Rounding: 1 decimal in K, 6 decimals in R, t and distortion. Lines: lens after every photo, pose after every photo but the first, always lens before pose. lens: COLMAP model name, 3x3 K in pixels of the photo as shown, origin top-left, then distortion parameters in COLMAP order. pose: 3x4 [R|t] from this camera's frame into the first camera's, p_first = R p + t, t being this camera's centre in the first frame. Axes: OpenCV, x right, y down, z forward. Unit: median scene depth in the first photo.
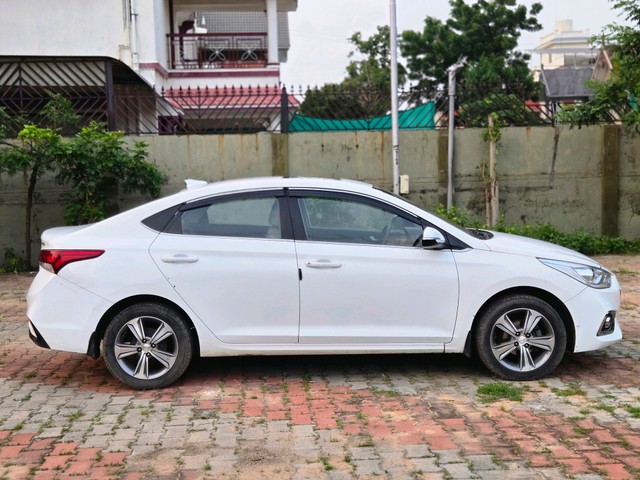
lens RADIAL K [[858.1, 0, 313.3], [0, 858.1, 240.7], [0, 0, 1]] dist [0.063698, 0.000000]
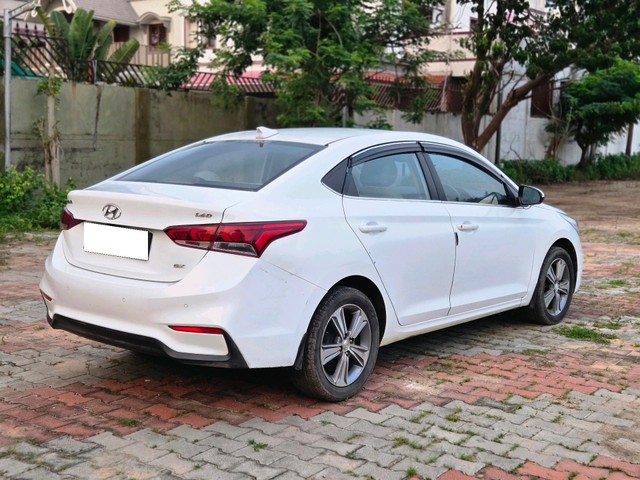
lens RADIAL K [[858.1, 0, 320.1], [0, 858.1, 240.1], [0, 0, 1]] dist [0.063698, 0.000000]
pose [[0.634343, -0.055831, 0.771033, -0.793063], [0.026443, 0.998372, 0.050537, -0.008687], [-0.772599, -0.011670, 0.634787, 0.531483]]
